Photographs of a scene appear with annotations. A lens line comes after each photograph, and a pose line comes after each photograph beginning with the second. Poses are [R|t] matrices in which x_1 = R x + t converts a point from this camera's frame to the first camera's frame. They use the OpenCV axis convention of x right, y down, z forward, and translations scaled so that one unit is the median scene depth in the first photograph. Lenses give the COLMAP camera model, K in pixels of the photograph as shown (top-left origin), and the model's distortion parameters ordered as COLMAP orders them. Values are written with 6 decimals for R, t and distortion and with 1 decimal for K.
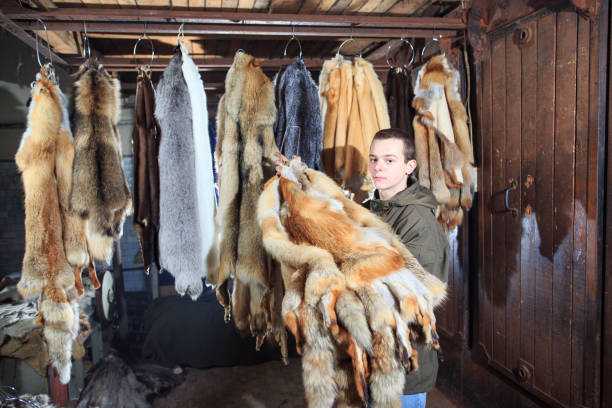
lens RADIAL K [[421.7, 0, 303.6], [0, 421.7, 201.7], [0, 0, 1]] dist [-0.039641, 0.034119]
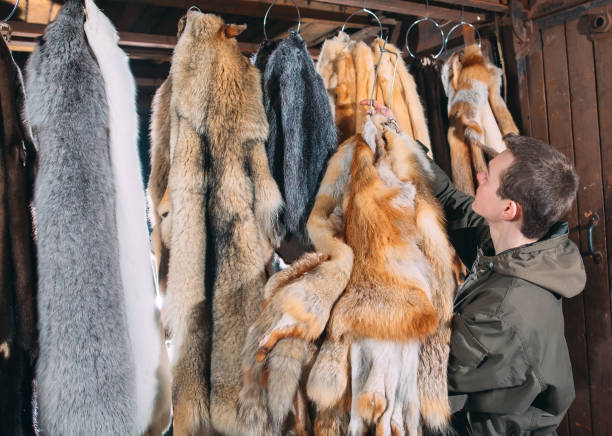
lens RADIAL K [[505.8, 0, 363.3], [0, 505.8, 188.8], [0, 0, 1]] dist [-0.041938, 0.038777]
pose [[0.926938, -0.034480, 0.373626, -0.210395], [0.068874, 0.994485, -0.079095, -0.053897], [-0.368838, 0.099049, 0.924201, 0.333211]]
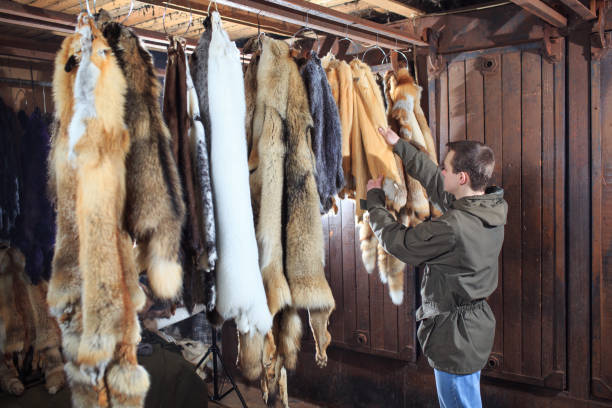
lens RADIAL K [[584.7, 0, 296.3], [0, 584.7, 201.1], [0, 0, 1]] dist [-0.009747, 0.002674]
pose [[0.787867, -0.009729, 0.615769, -0.861794], [0.046265, 0.997985, -0.043427, 0.025714], [-0.614106, 0.062703, 0.786729, 0.072740]]
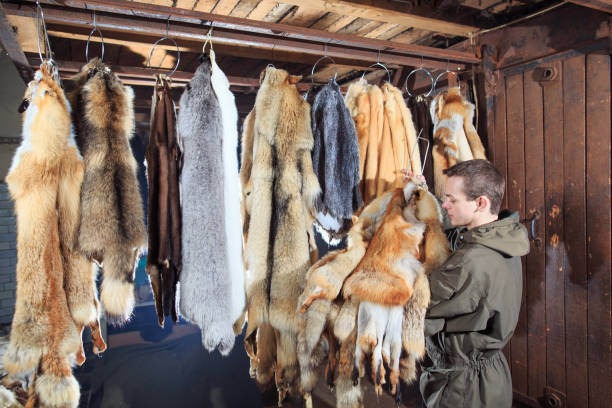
lens RADIAL K [[421.7, 0, 303.6], [0, 421.7, 201.7], [0, 0, 1]] dist [-0.039641, 0.034119]
pose [[0.969452, 0.004363, 0.245243, -0.316372], [0.012327, 0.997712, -0.066479, -0.011494], [-0.244971, 0.067471, 0.967180, 0.144768]]
